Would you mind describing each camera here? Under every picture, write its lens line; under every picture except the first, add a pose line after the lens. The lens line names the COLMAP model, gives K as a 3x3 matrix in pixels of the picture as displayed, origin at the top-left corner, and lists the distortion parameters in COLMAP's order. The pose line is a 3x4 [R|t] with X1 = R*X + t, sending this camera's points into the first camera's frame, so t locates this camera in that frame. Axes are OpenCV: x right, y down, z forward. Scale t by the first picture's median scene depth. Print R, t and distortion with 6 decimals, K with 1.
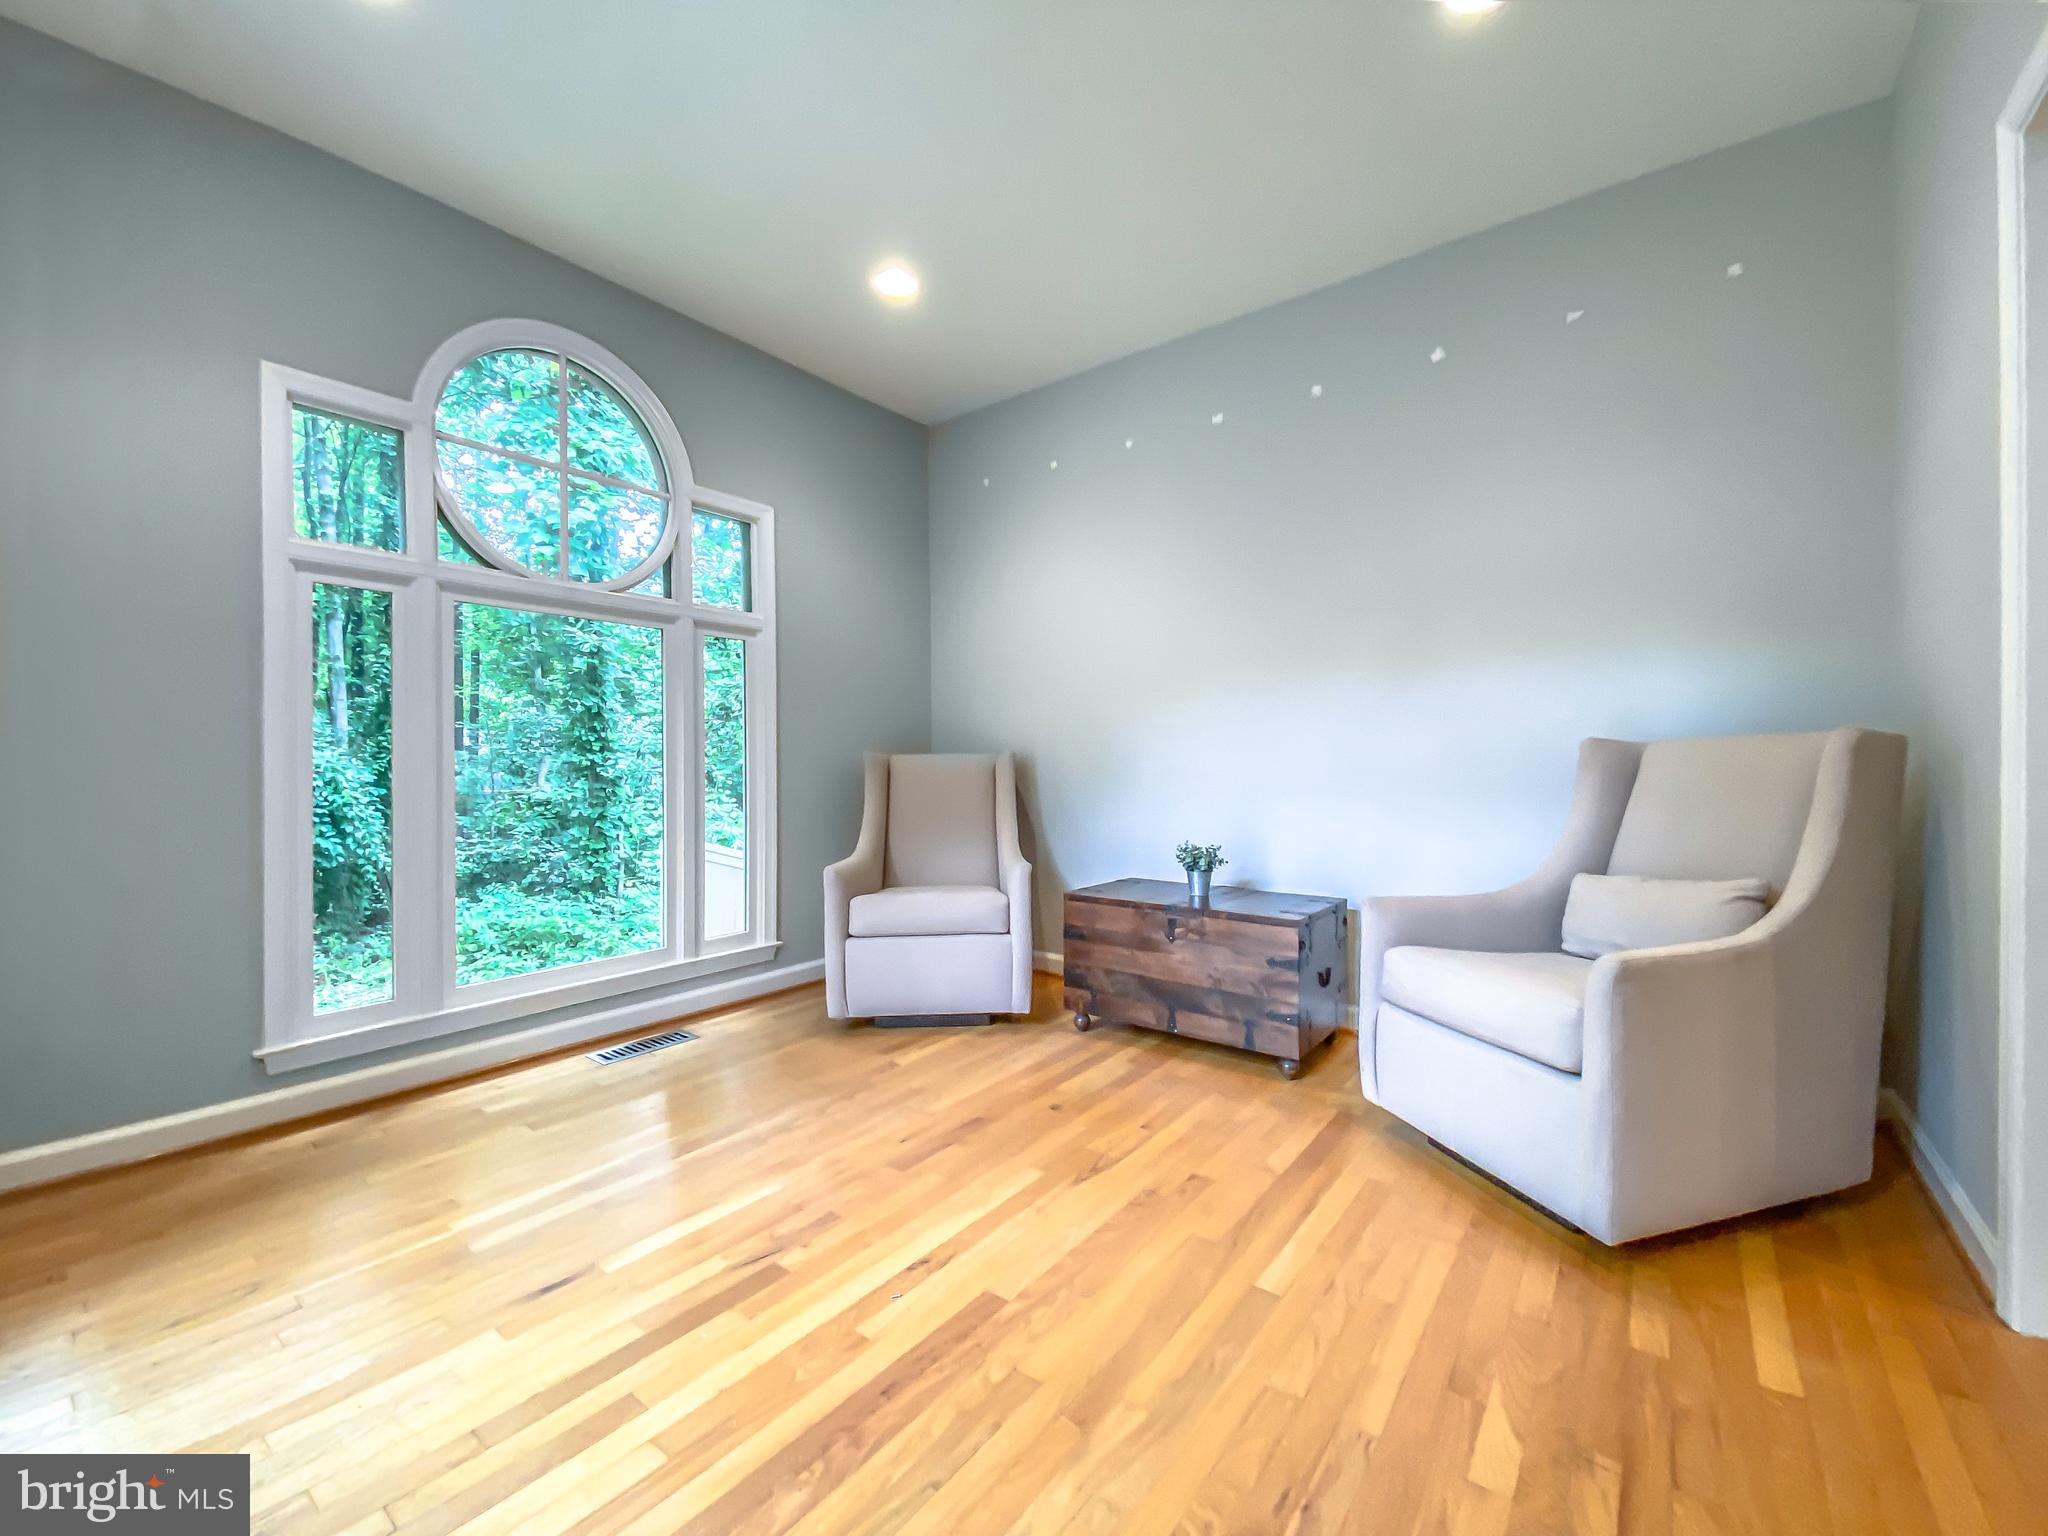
lens RADIAL K [[821.9, 0, 1020.3], [0, 821.9, 773.2], [0, 0, 1]] dist [0.002839, 0.000059]
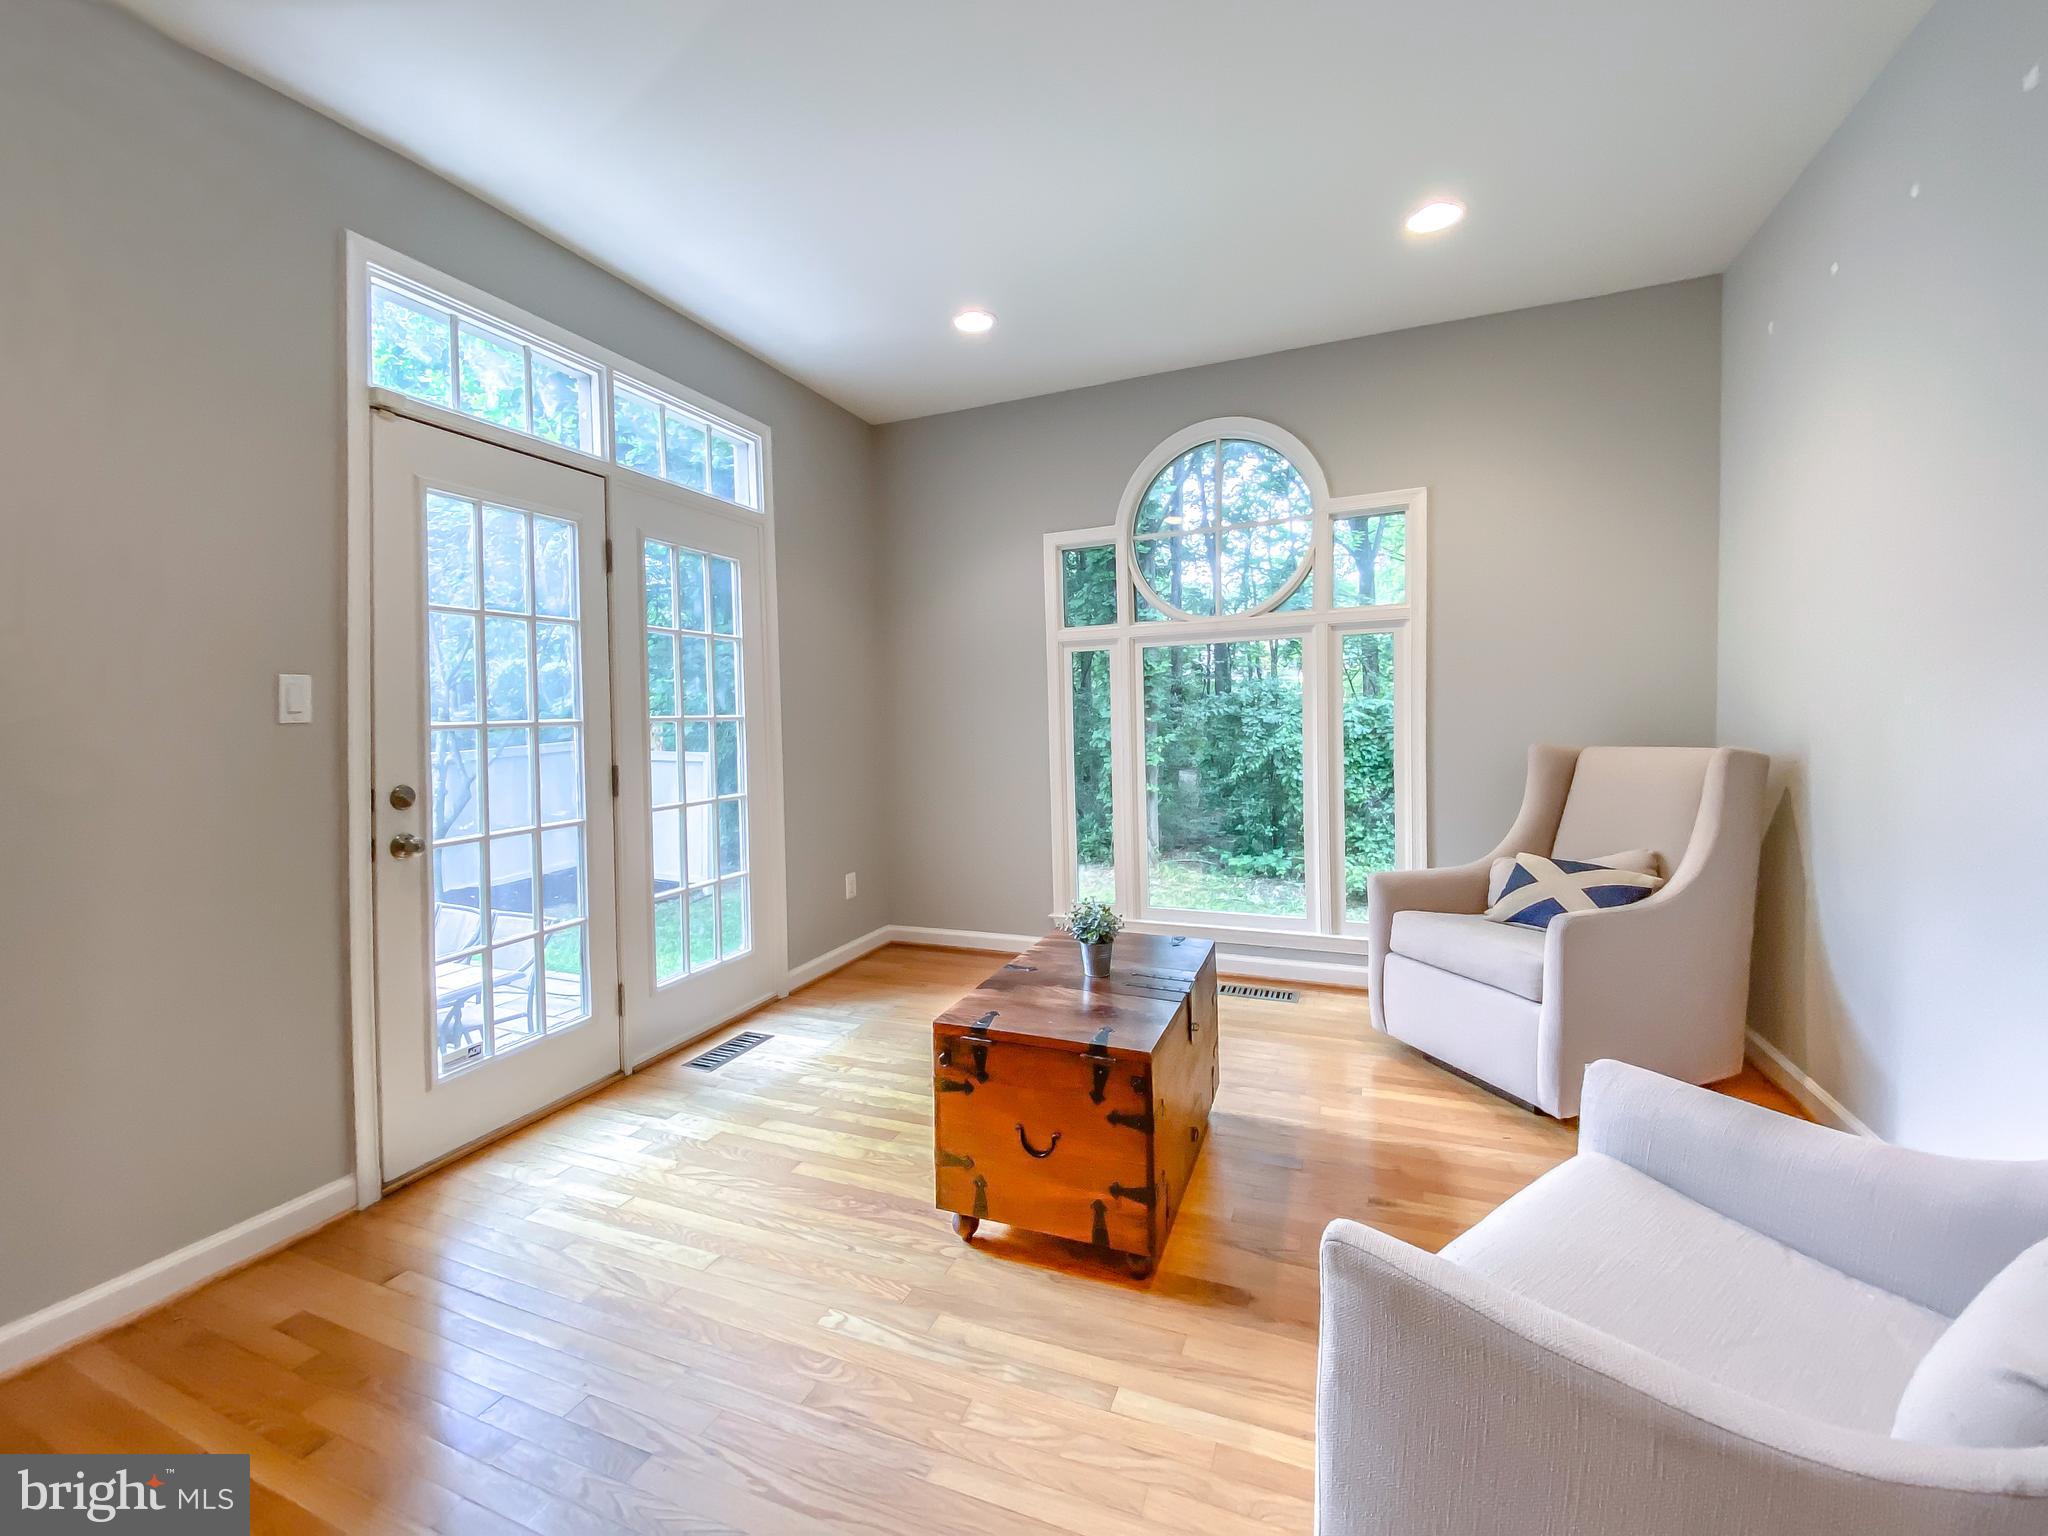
lens RADIAL K [[821.9, 0, 1020.6], [0, 821.9, 752.2], [0, 0, 1]] dist [0.002839, 0.000059]
pose [[0.275508, 0.036953, -0.960588, 0.581438], [0.017470, 0.998903, 0.043437, -0.079899], [0.961140, -0.028749, 0.274560, 0.333773]]
